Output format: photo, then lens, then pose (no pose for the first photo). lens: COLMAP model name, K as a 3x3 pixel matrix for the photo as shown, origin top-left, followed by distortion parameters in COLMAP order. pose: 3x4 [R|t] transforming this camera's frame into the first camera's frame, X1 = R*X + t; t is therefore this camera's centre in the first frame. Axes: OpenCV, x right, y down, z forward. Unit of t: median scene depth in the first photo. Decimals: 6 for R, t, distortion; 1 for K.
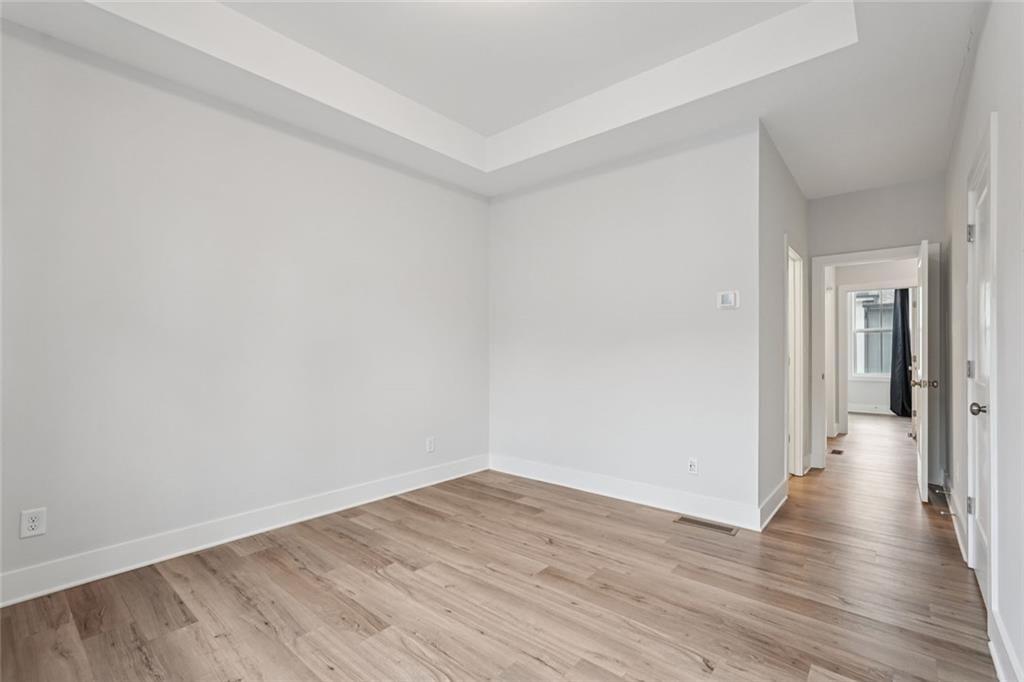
lens RADIAL K [[456.3, 0, 511.0], [0, 456.3, 350.8], [0, 0, 1]] dist [-0.007294, 0.004921]
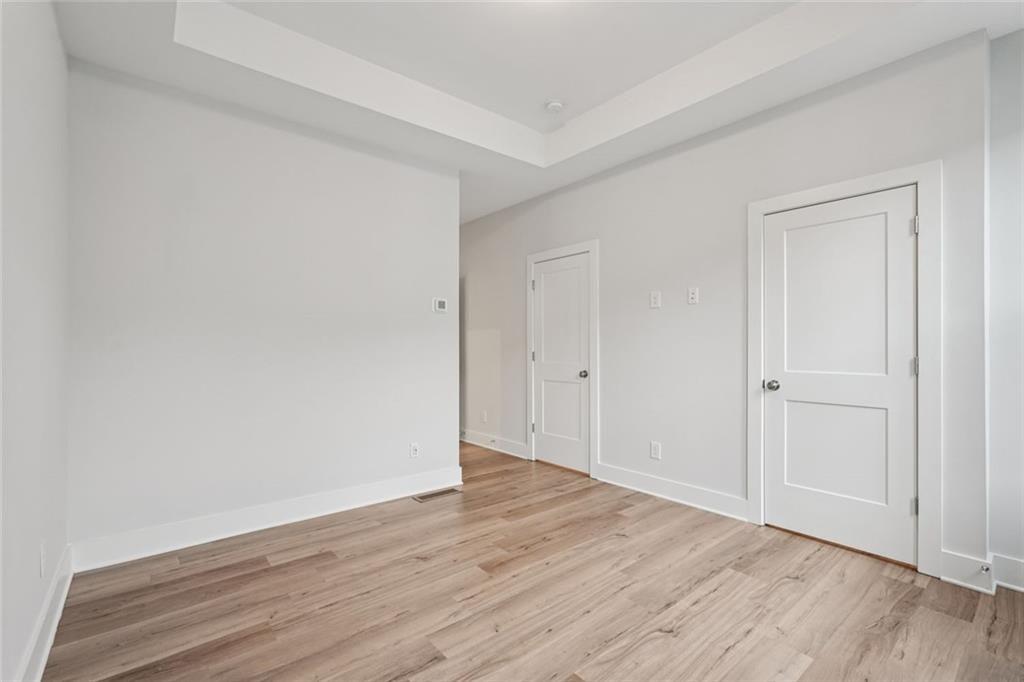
lens RADIAL K [[456.3, 0, 510.7], [0, 456.3, 342.2], [0, 0, 1]] dist [-0.007294, 0.004921]
pose [[0.167331, 0.010450, 0.985845, -0.850146], [0.000969, 0.999942, -0.010764, 0.001797], [-0.985900, 0.002757, 0.167311, 0.741277]]
